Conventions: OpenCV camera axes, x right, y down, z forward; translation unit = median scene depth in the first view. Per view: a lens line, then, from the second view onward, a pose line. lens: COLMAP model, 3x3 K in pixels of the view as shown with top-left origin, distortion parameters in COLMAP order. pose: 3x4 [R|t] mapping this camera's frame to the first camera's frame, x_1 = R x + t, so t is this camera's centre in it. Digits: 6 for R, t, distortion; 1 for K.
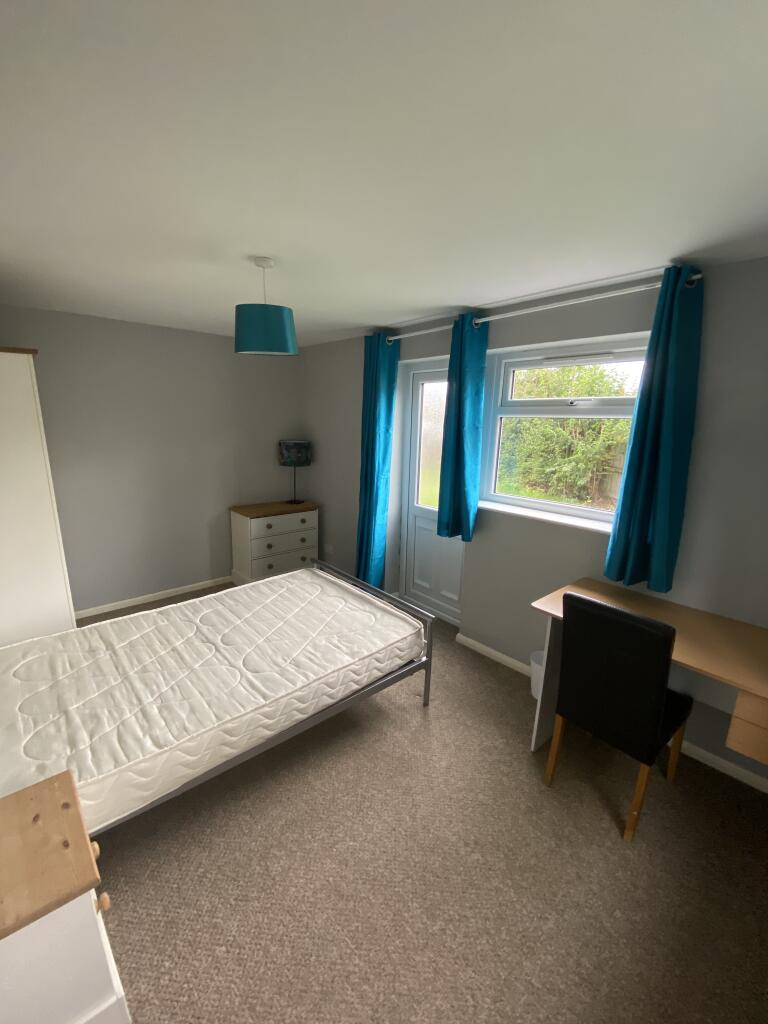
lens RADIAL K [[432.9, 0, 384.0], [0, 432.9, 512.0], [0, 0, 1]] dist [-0.000319, -0.013129]
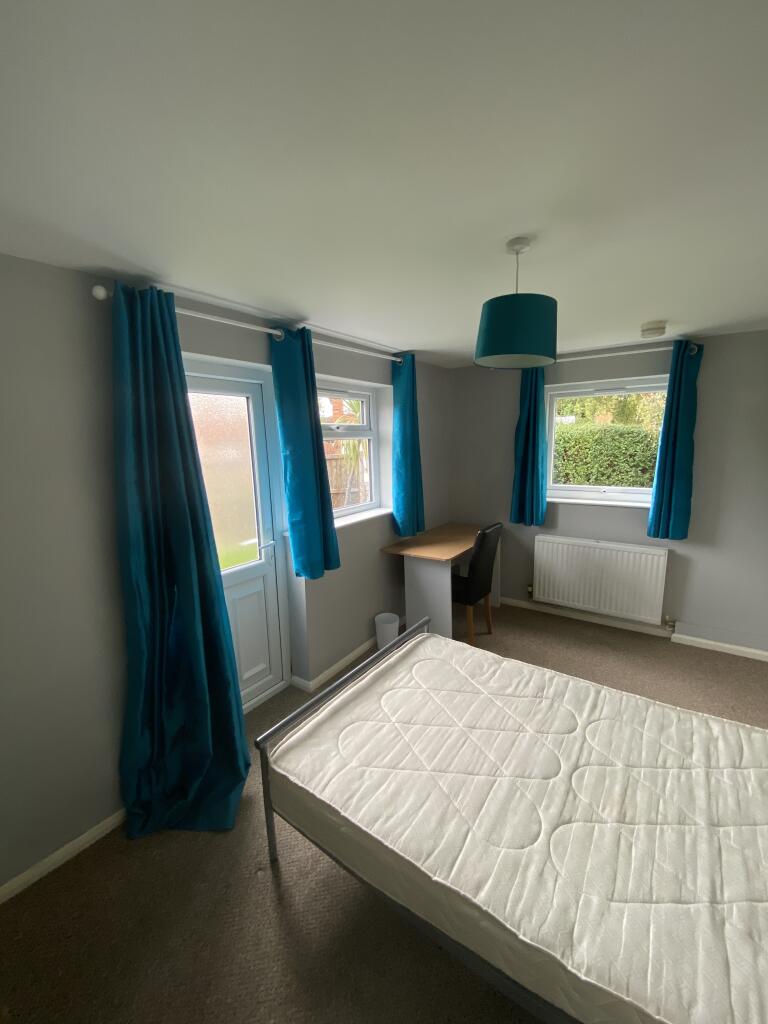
lens RADIAL K [[432.9, 0, 384.0], [0, 432.9, 512.0], [0, 0, 1]] dist [-0.000319, -0.013129]
pose [[-0.246908, -0.193711, 0.949480, -0.945436], [0.232369, 0.939394, 0.252080, -0.347796], [-0.940766, 0.282871, -0.186931, 1.374354]]
